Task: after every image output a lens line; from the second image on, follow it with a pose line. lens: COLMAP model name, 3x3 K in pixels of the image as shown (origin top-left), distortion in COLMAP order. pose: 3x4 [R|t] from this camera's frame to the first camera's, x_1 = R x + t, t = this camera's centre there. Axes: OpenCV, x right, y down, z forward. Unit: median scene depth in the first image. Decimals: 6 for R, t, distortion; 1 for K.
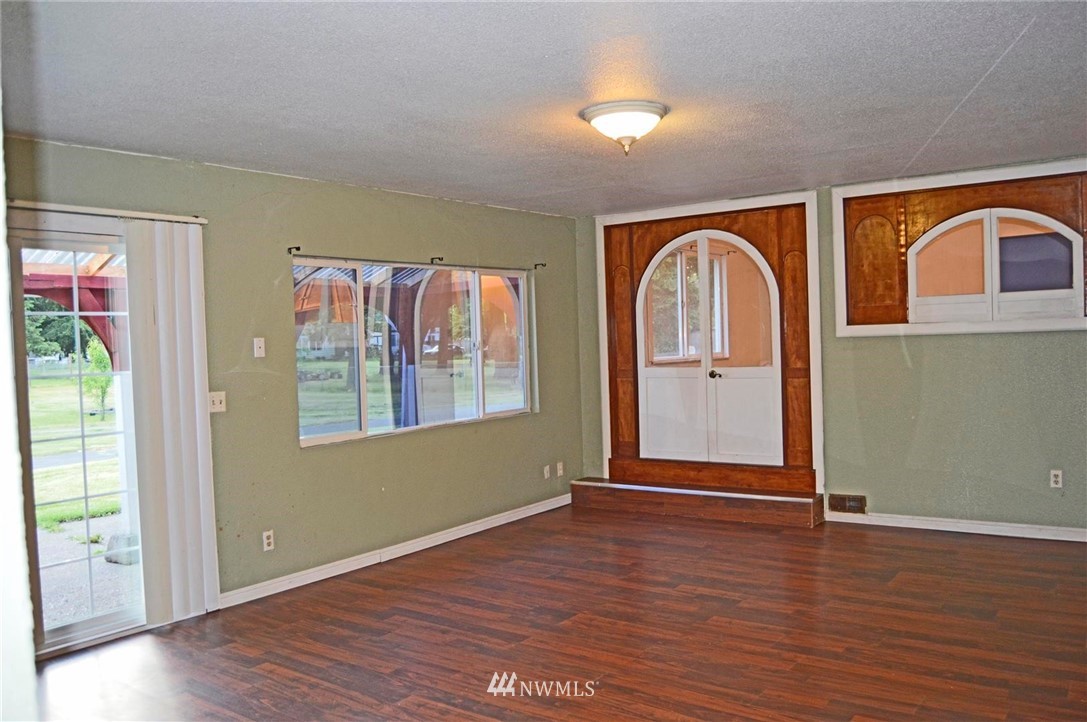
lens RADIAL K [[868.5, 0, 544.1], [0, 868.5, 362.0], [0, 0, 1]] dist [-0.095780, 0.043413]
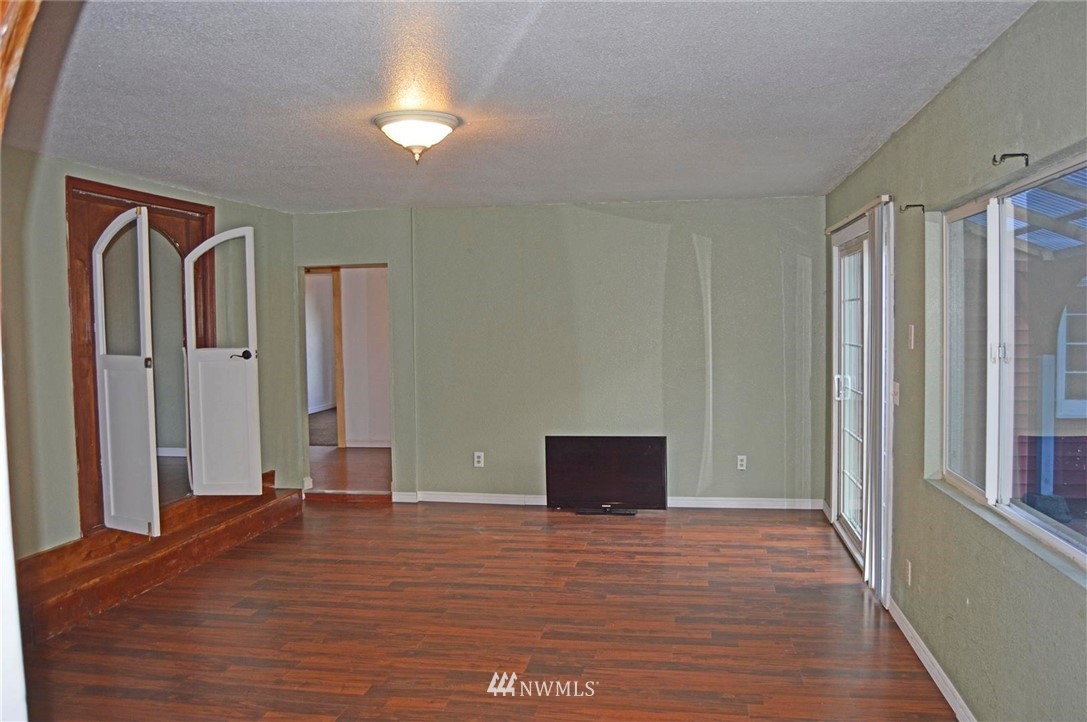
lens RADIAL K [[868.5, 0, 545.5], [0, 868.5, 361.1], [0, 0, 1]] dist [-0.095780, 0.043413]
pose [[-0.892217, 0.071338, -0.445938, 0.388744], [0.036597, 0.995618, 0.086050, -0.086002], [0.450122, 0.060455, -0.890918, 1.807906]]
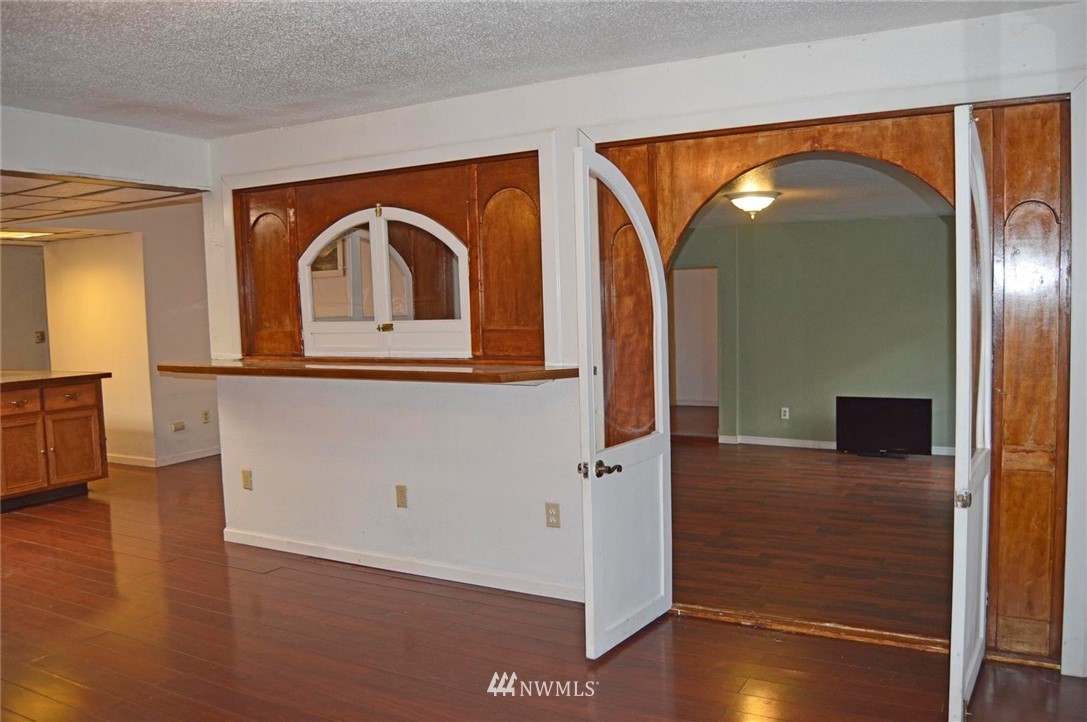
lens RADIAL K [[868.5, 0, 542.6], [0, 868.5, 331.1], [0, 0, 1]] dist [-0.095780, 0.043413]
pose [[-0.990958, 0.058778, -0.120614, 0.644386], [0.050715, 0.996336, 0.068866, -0.152691], [0.124220, 0.062126, -0.990308, 2.377189]]
